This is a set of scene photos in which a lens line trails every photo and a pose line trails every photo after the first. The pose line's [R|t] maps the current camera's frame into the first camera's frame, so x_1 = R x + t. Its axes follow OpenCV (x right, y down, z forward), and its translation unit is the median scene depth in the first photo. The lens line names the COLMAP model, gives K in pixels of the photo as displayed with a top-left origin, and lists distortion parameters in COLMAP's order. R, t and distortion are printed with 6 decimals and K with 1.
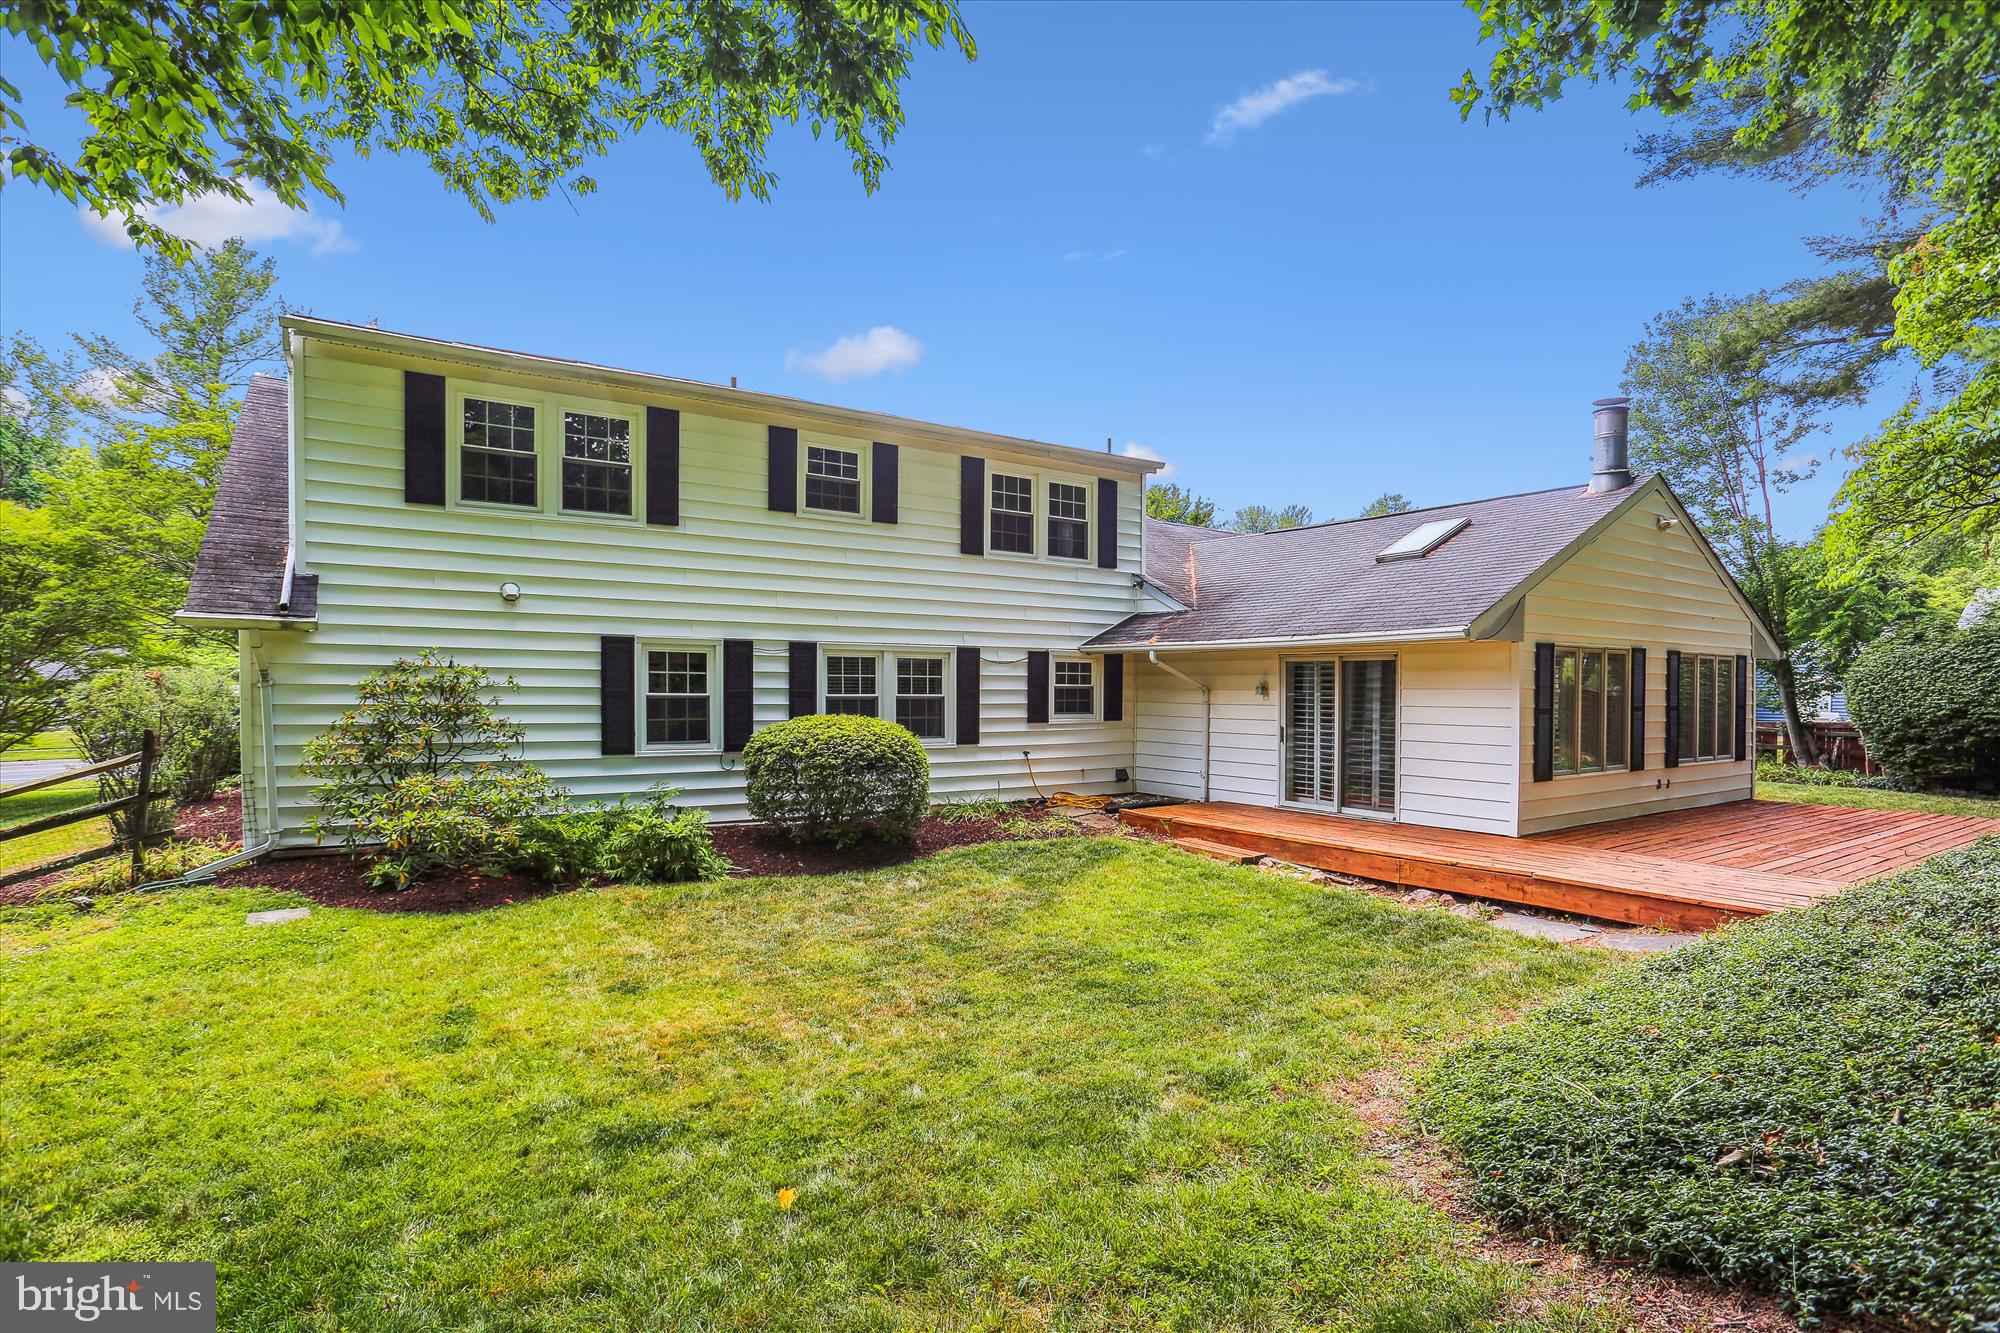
lens RADIAL K [[947.2, 0, 1003.6], [0, 947.2, 721.0], [0, 0, 1]] dist [-0.027609, 0.001012]
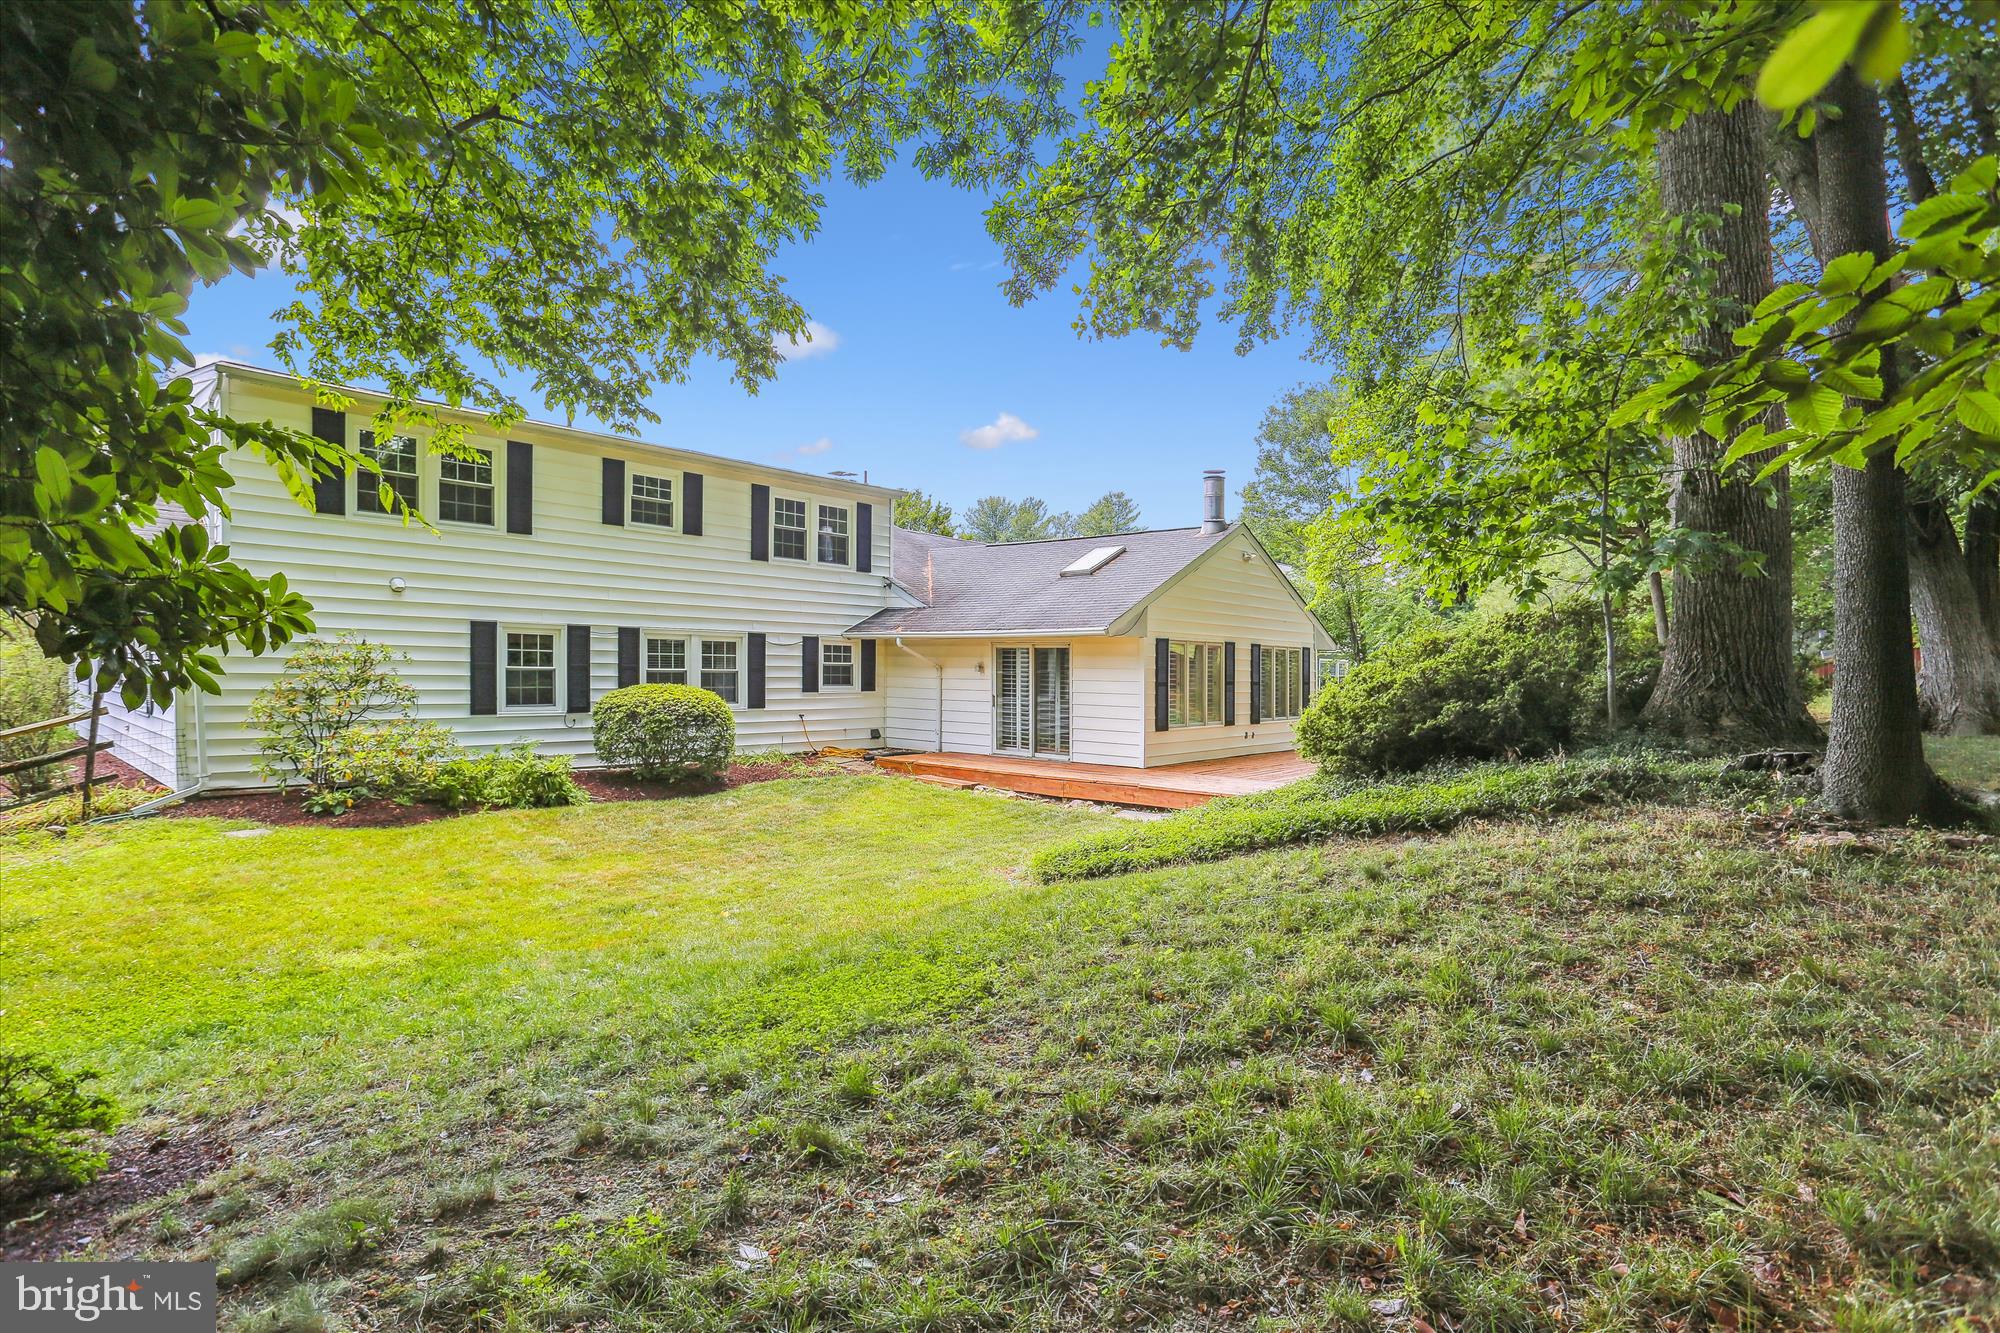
lens RADIAL K [[947.2, 0, 1003.6], [0, 947.2, 721.0], [0, 0, 1]] dist [-0.027609, 0.001012]
pose [[0.962984, -0.005382, 0.269505, -0.067241], [-0.000947, 0.999727, 0.023351, 0.012484], [-0.269557, -0.022741, 0.962716, -0.359137]]
